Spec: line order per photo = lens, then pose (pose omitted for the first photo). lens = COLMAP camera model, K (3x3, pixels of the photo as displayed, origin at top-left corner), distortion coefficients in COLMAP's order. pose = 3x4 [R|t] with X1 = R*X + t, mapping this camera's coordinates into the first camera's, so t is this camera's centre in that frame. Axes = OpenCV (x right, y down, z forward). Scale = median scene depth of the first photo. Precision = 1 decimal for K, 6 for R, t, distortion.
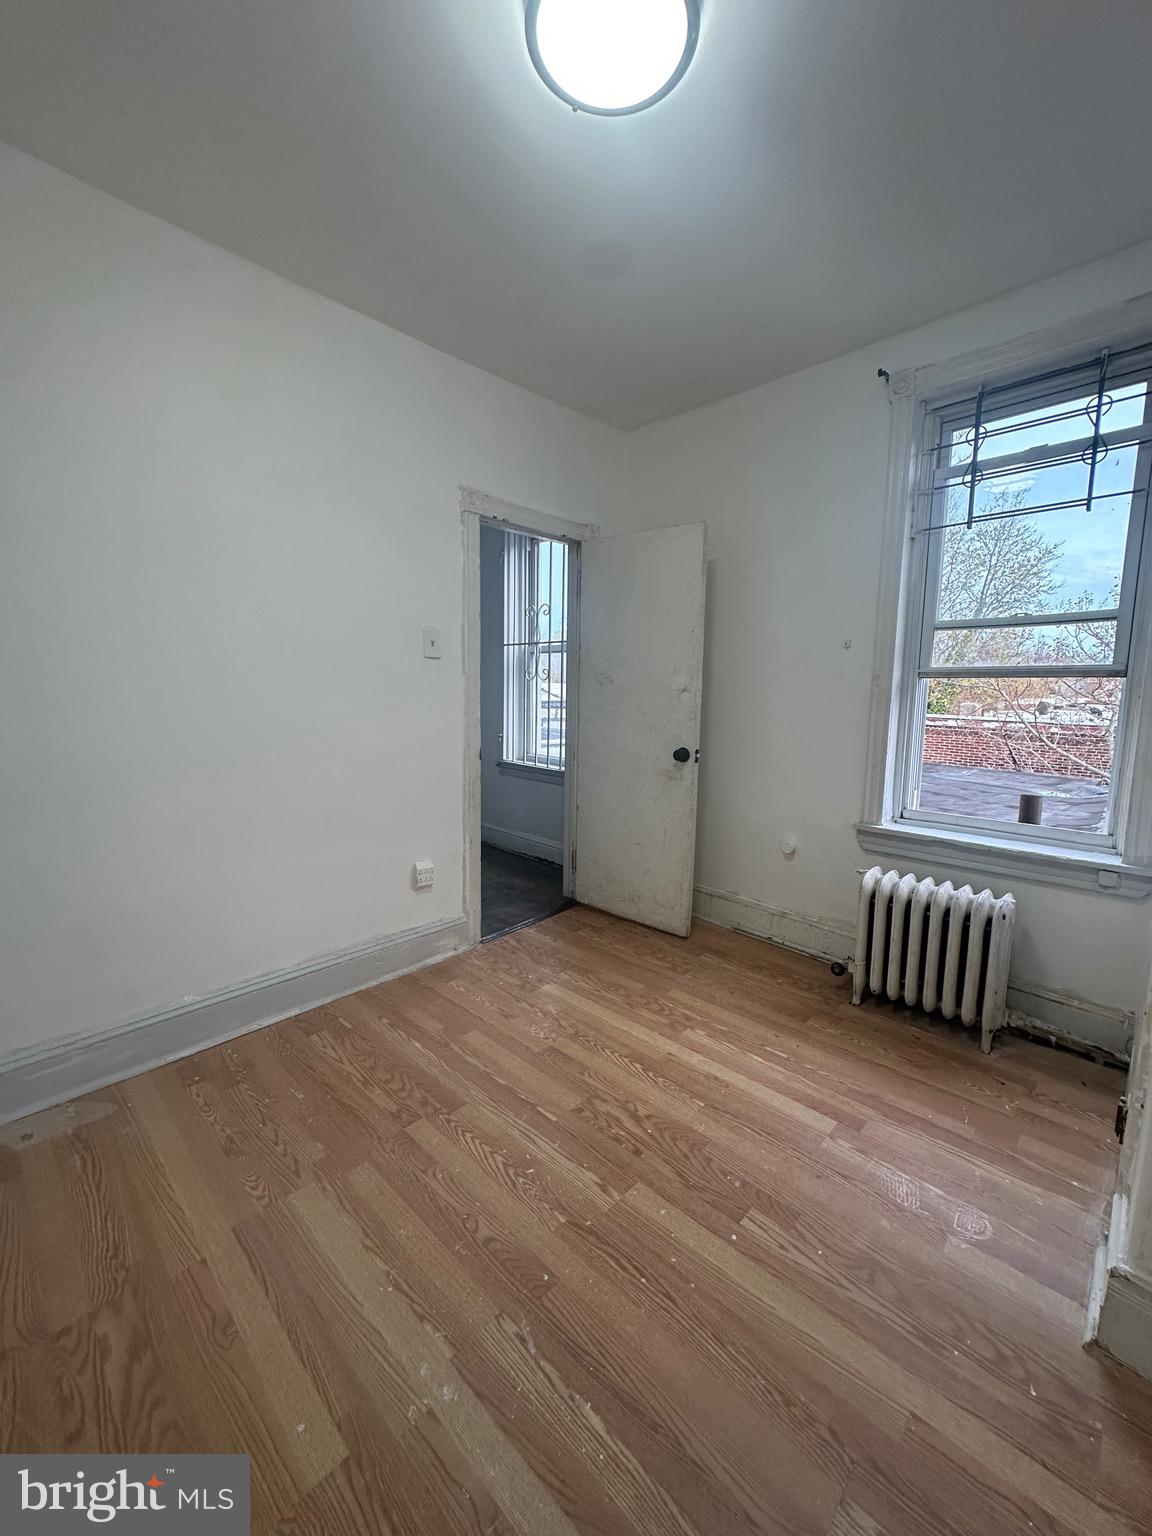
lens RADIAL K [[610.8, 0, 576.9], [0, 610.8, 764.7], [0, 0, 1]] dist [-0.002550, 0.000621]
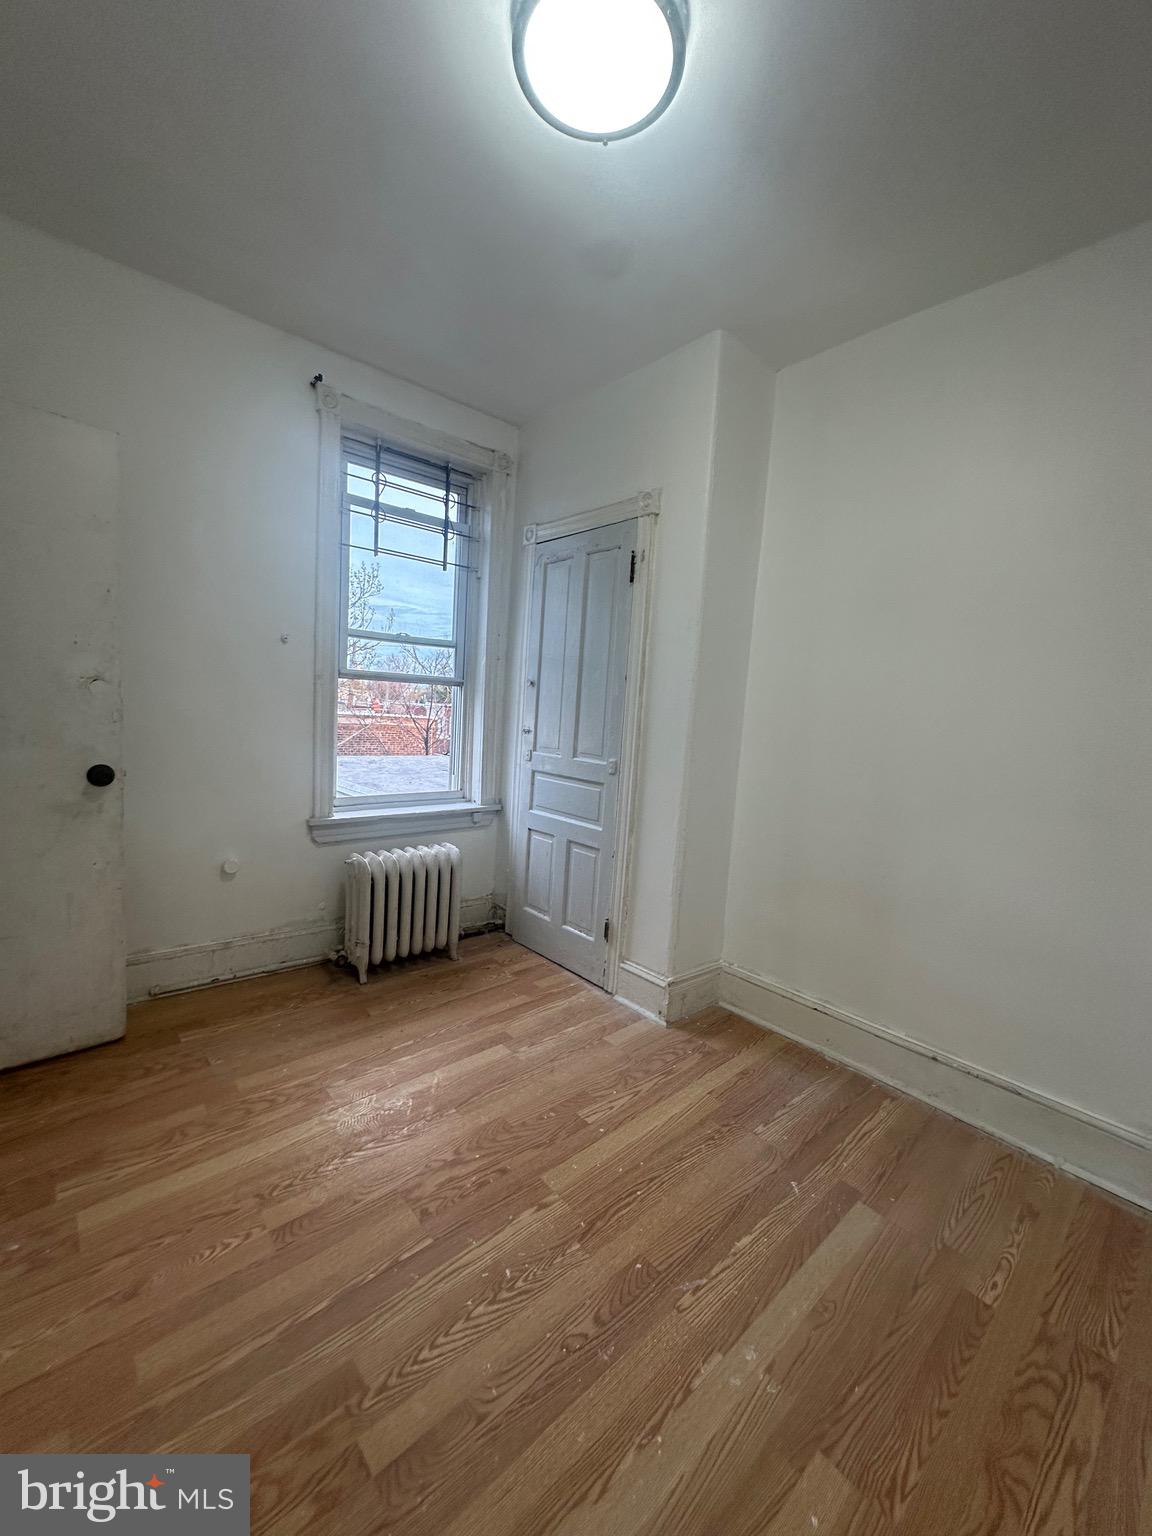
lens RADIAL K [[610.8, 0, 576.9], [0, 610.8, 764.7], [0, 0, 1]] dist [-0.002550, 0.000621]
pose [[0.070840, -0.107519, 0.991676, -0.732232], [0.064451, 0.992590, 0.103014, -0.102422], [-0.995403, 0.056617, 0.077244, 0.701503]]
